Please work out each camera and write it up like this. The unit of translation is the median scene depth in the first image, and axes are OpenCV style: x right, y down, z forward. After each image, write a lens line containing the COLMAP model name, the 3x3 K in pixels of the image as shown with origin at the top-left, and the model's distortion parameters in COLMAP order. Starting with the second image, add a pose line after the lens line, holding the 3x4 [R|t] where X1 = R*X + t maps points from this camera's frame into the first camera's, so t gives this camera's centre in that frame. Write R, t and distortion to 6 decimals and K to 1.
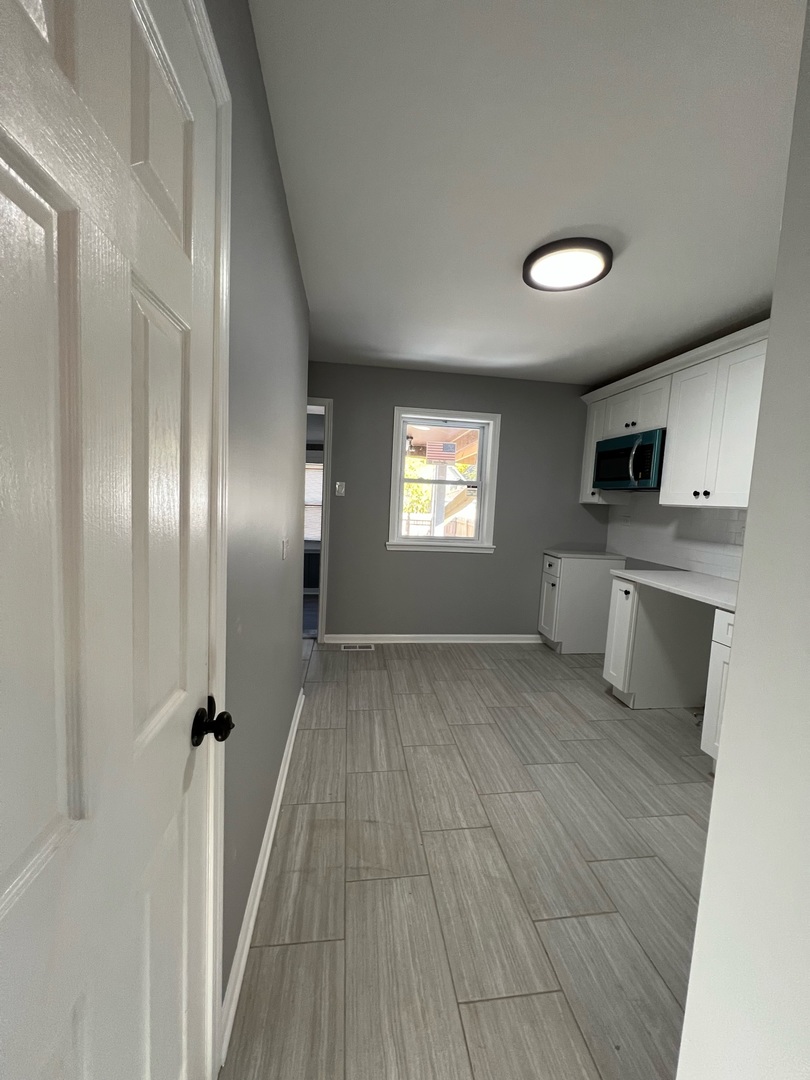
lens RADIAL K [[433.4, 0, 408.1], [0, 433.4, 536.3], [0, 0, 1]] dist [0.000495, 0.000197]
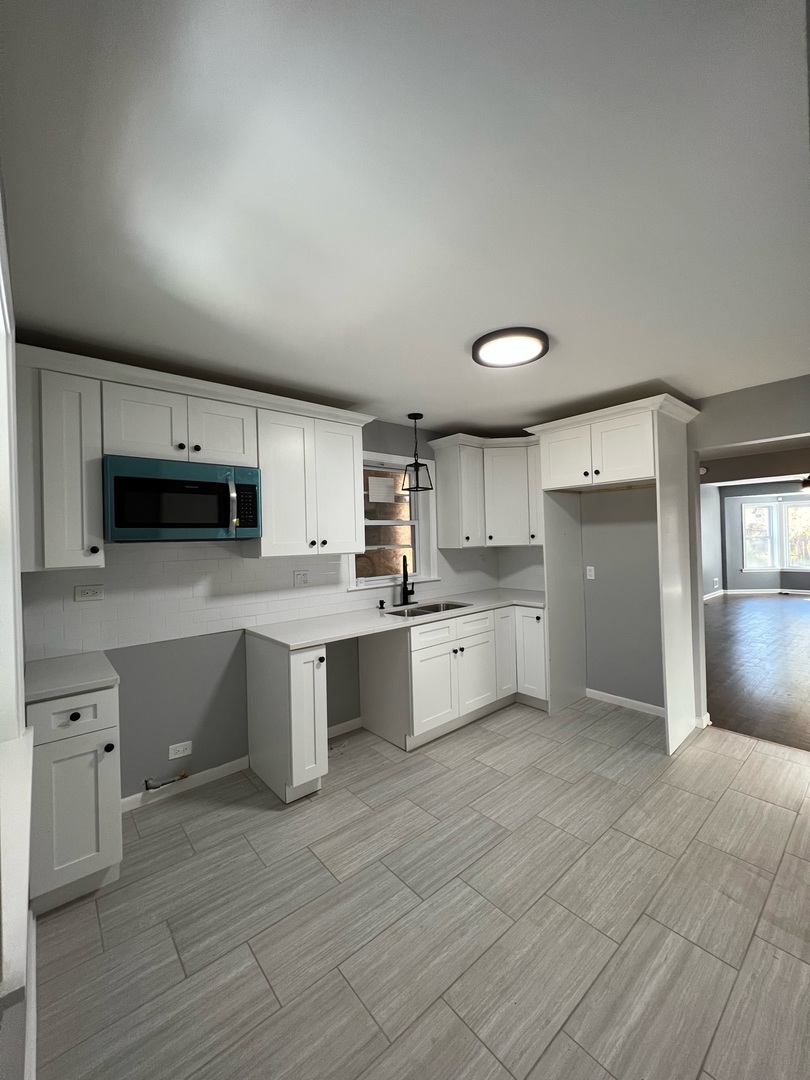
lens RADIAL K [[433.4, 0, 408.0], [0, 433.4, 537.5], [0, 0, 1]] dist [0.000495, 0.000197]
pose [[-0.546166, -0.029980, 0.837140, -0.344904], [0.079405, 0.993006, 0.087368, -0.195568], [-0.833905, 0.114191, -0.539966, 1.454393]]
